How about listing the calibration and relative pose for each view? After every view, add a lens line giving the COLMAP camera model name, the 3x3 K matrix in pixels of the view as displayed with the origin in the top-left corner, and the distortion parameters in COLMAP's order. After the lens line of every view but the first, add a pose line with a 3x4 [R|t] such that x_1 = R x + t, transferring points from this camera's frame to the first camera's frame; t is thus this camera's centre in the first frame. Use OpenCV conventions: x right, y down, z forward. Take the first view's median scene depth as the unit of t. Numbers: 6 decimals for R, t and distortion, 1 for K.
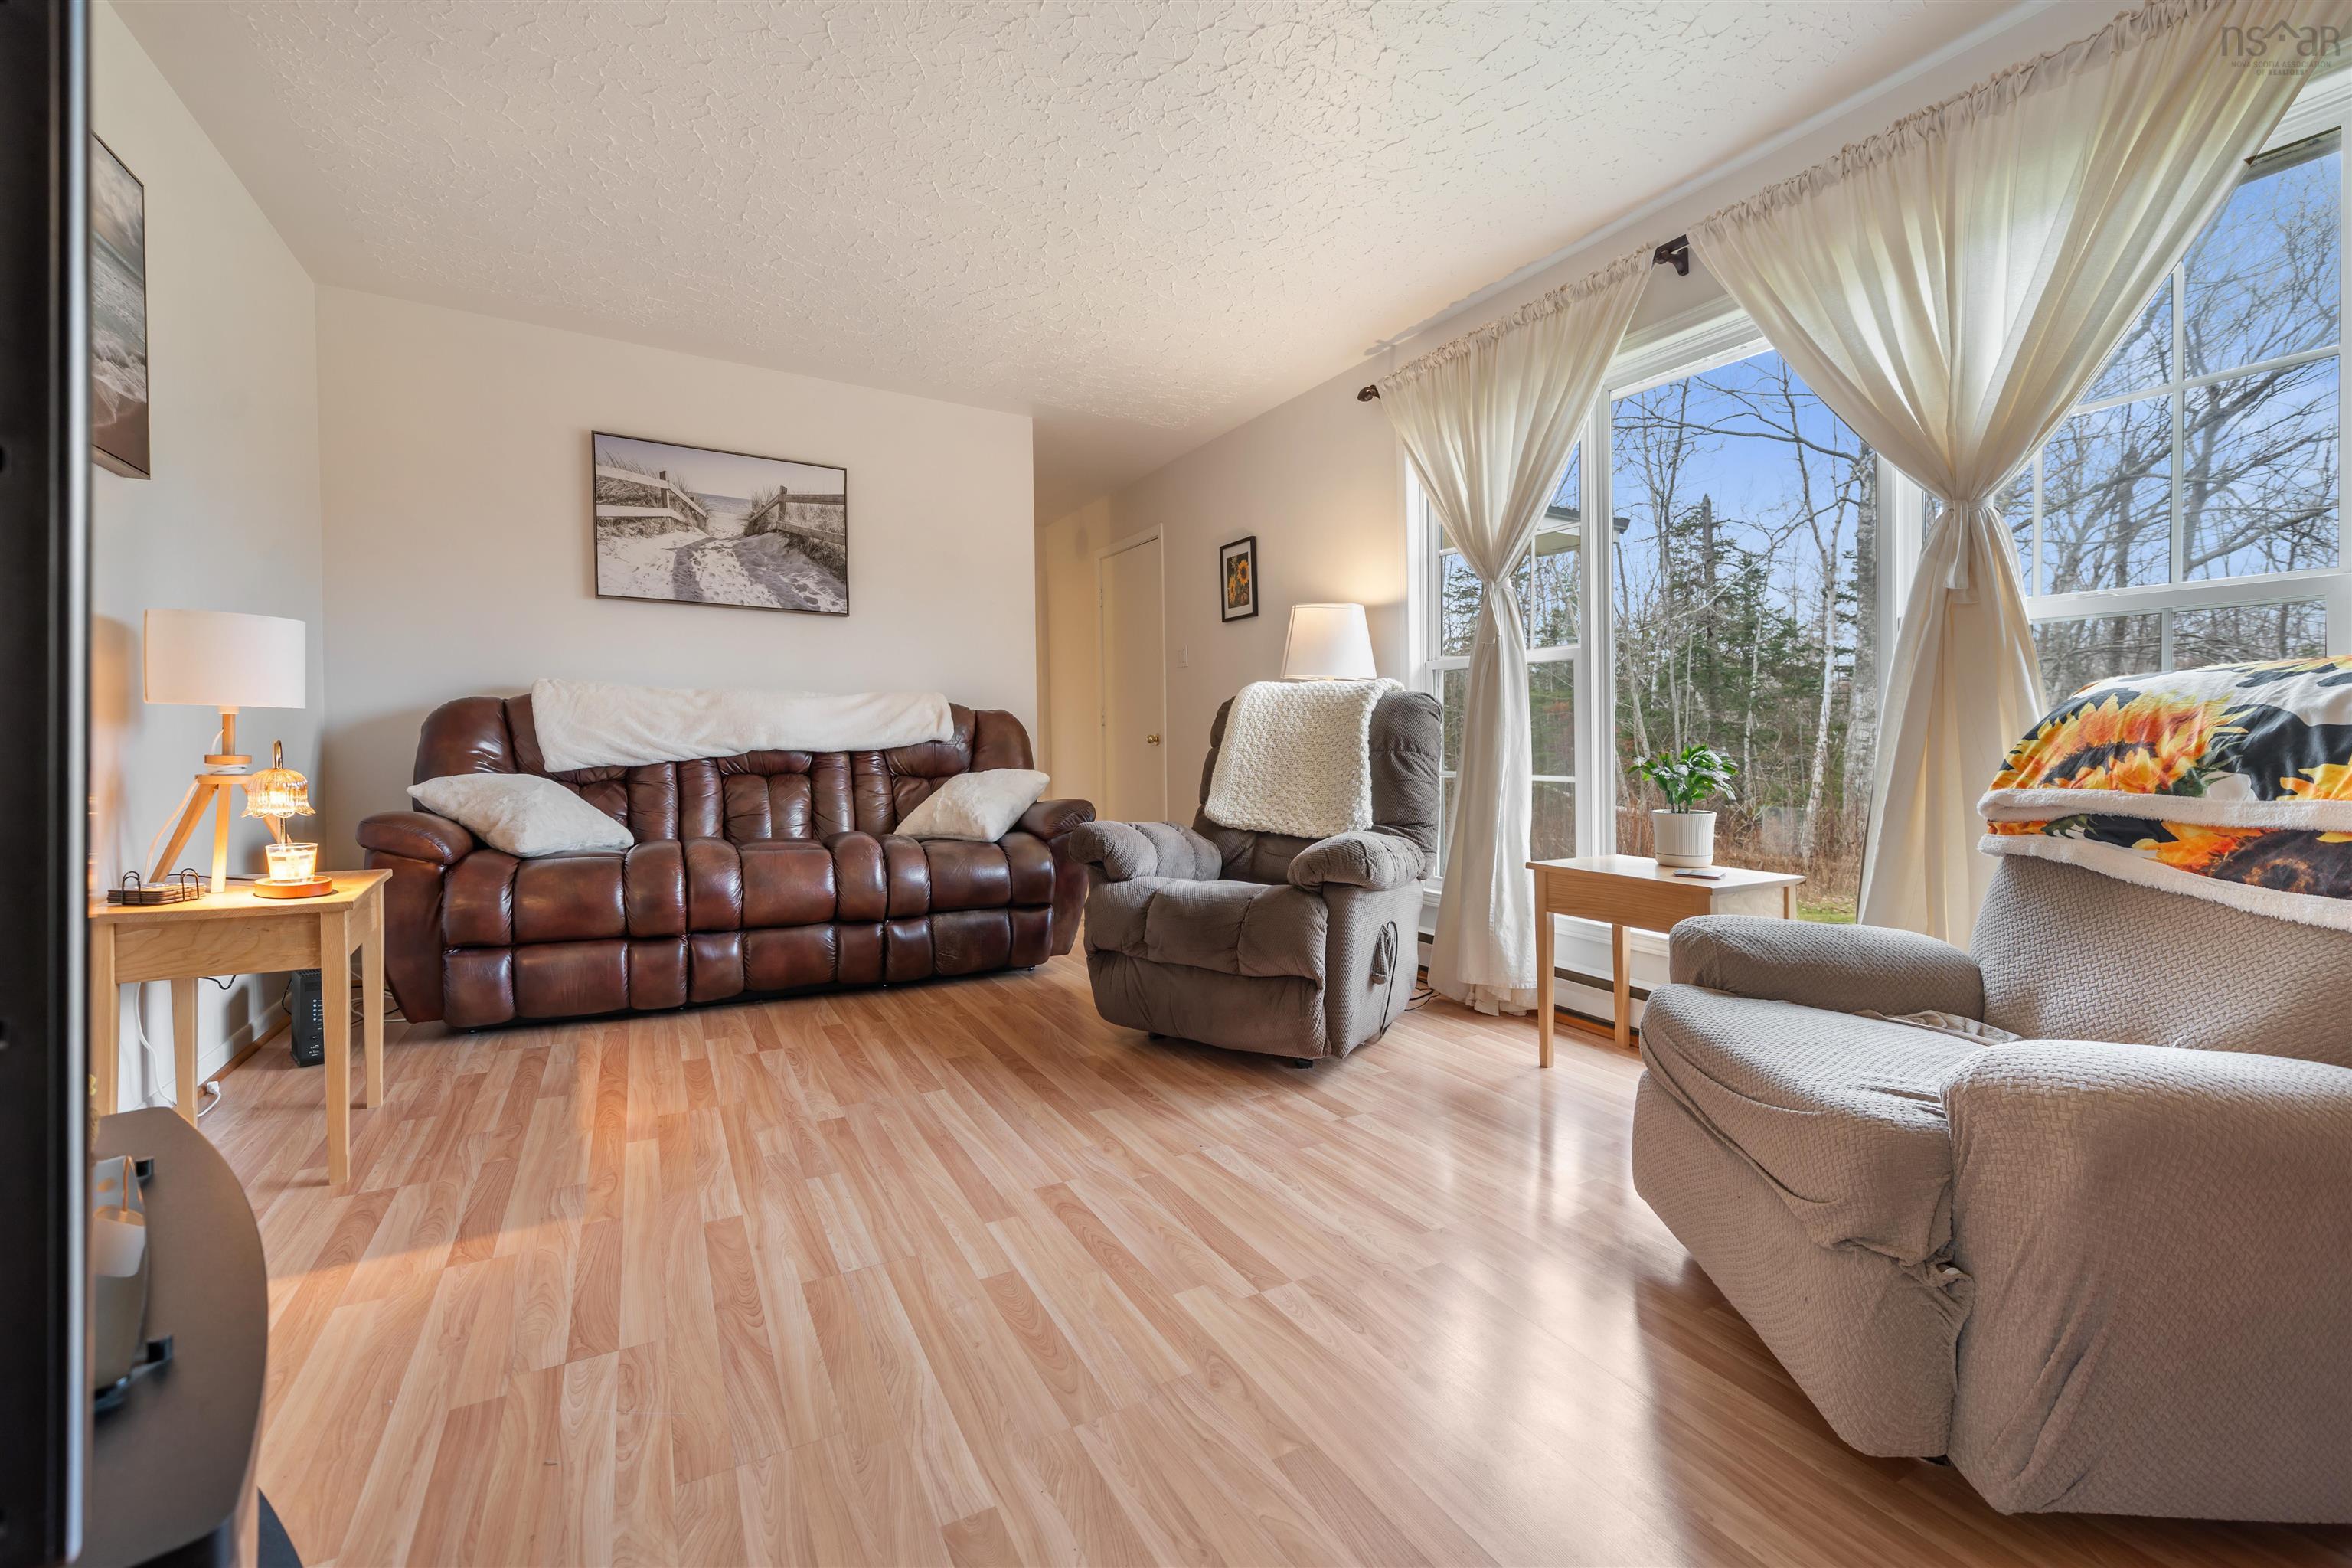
lens RADIAL K [[968.0, 0, 1179.9], [0, 968.0, 746.6], [0, 0, 1]] dist [-0.000031, -0.000507]
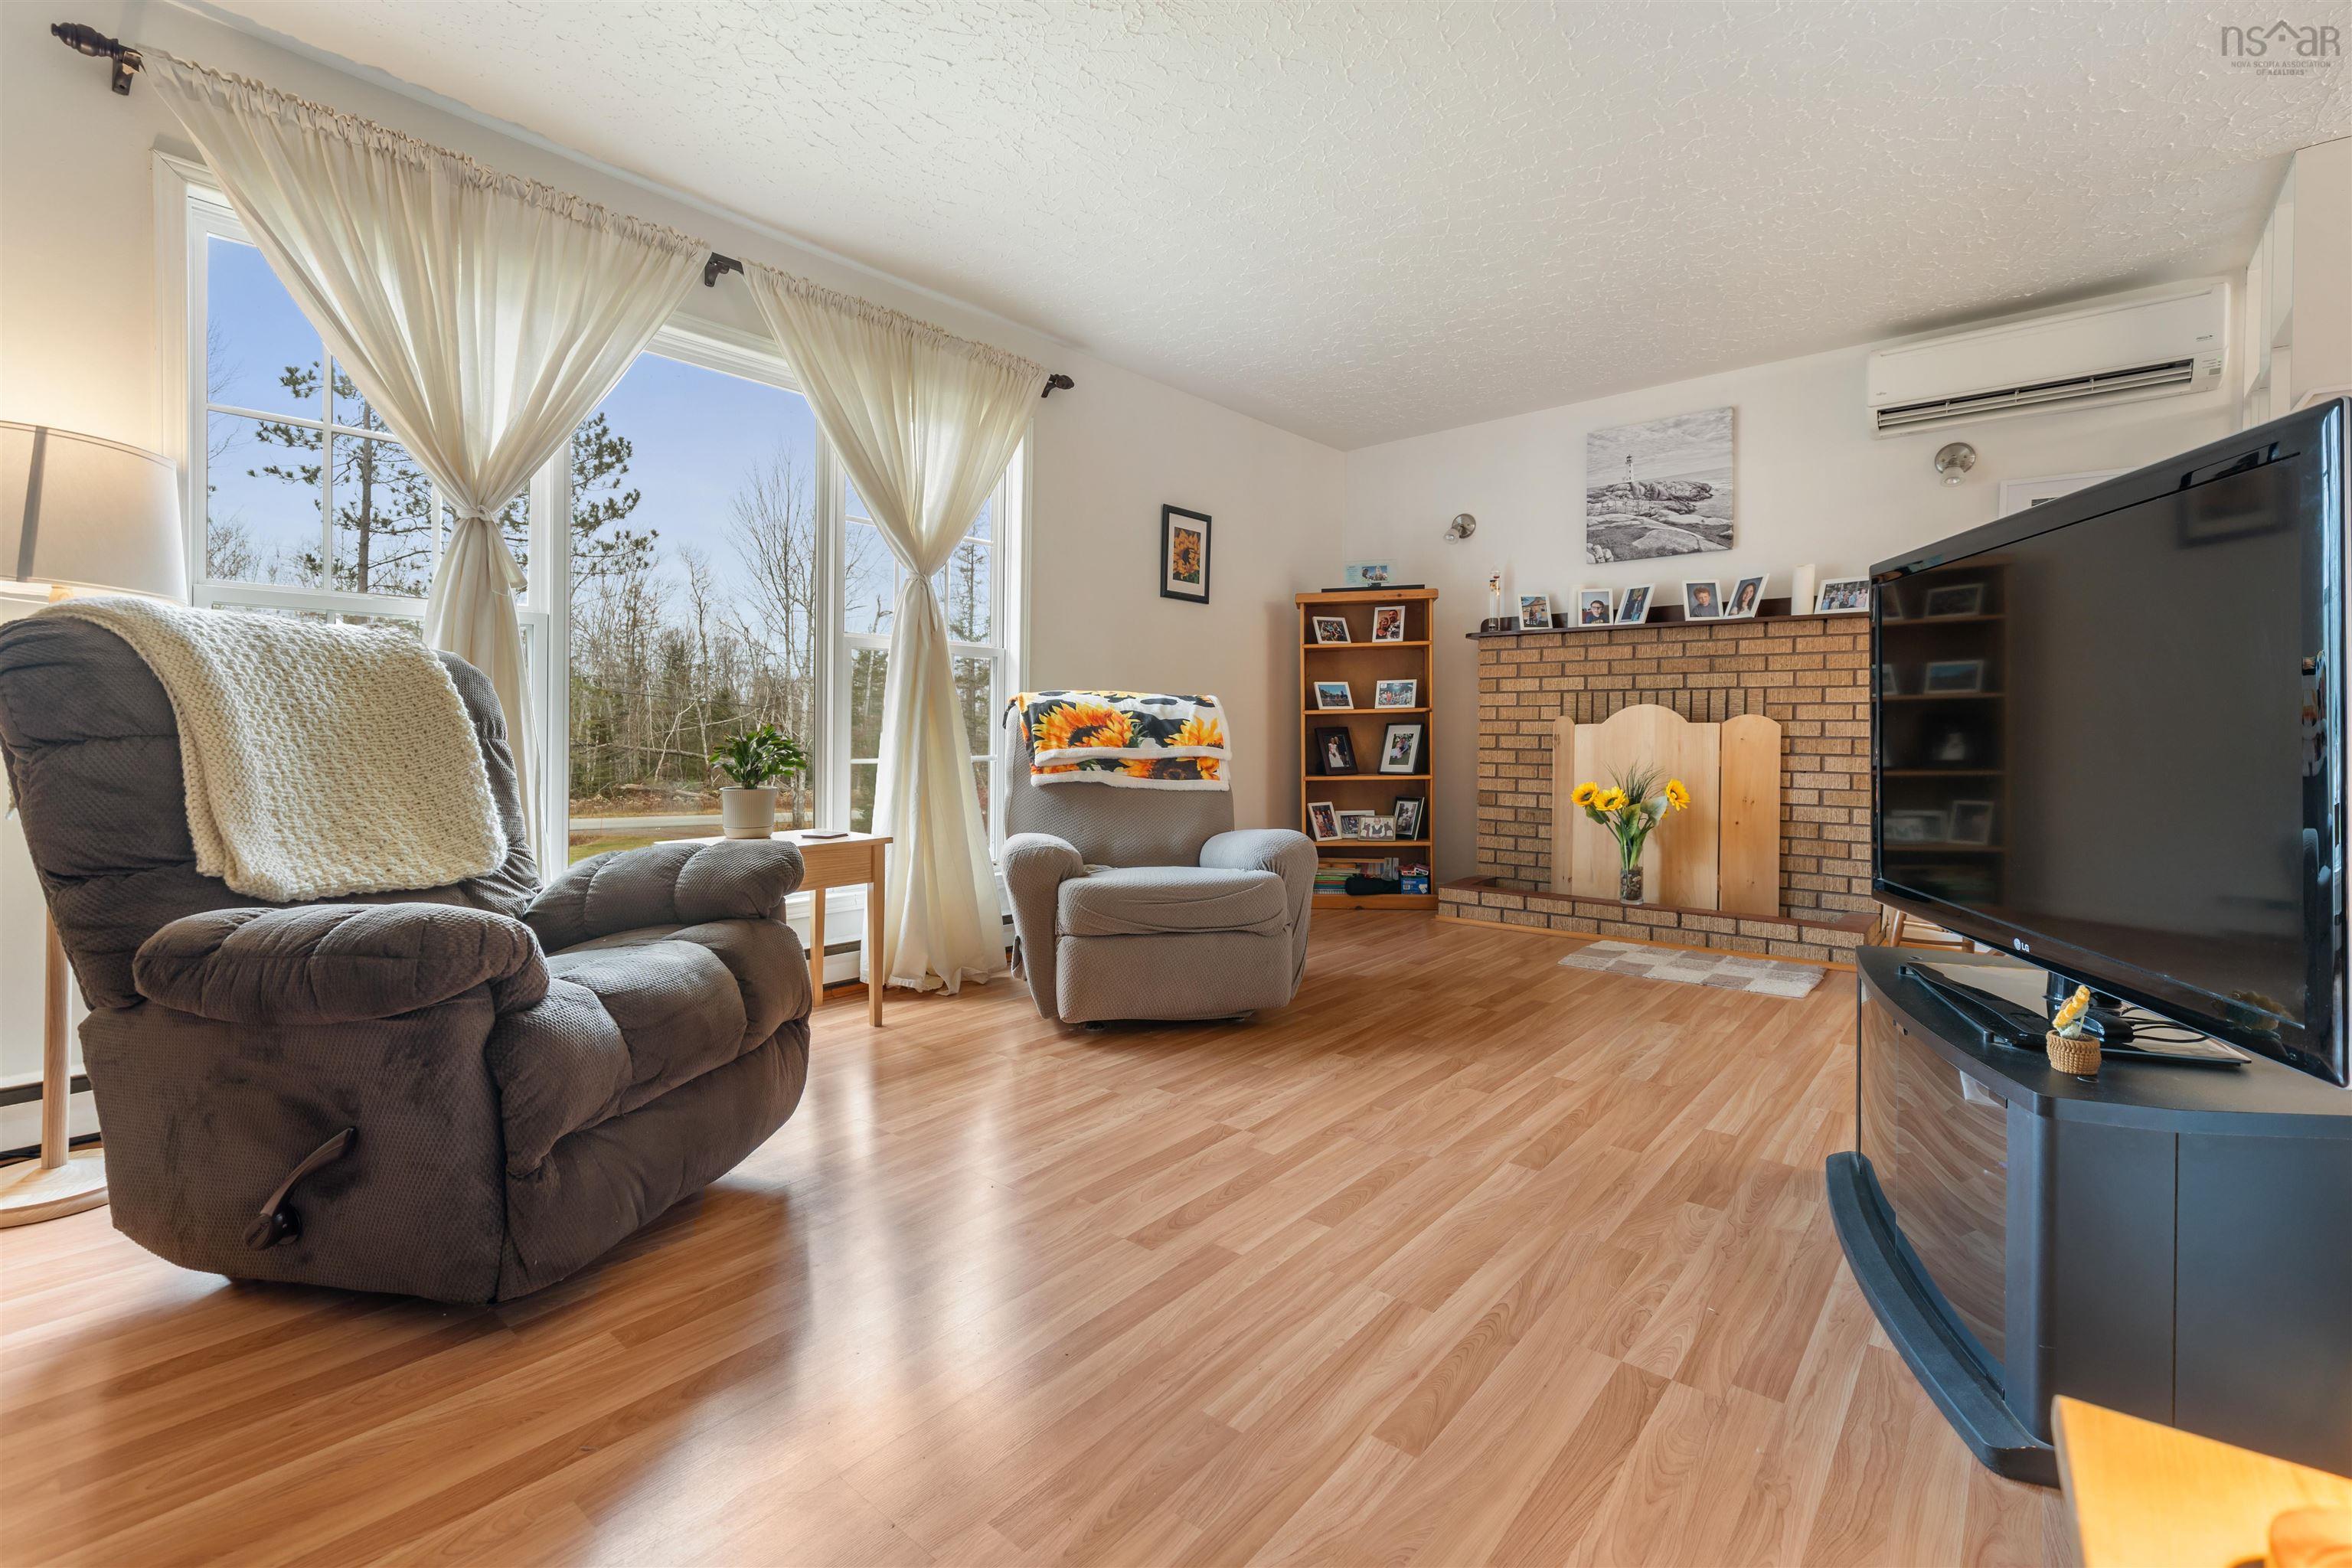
lens RADIAL K [[1028.5, 0, 1170.4], [0, 1028.5, 745.7], [0, 0, 1]] dist [-0.017854, -0.000049]
pose [[-0.344356, -0.020775, 0.938609, -0.643665], [0.006084, 0.999685, 0.024359, -0.006967], [-0.938819, 0.014099, -0.344122, 0.831744]]
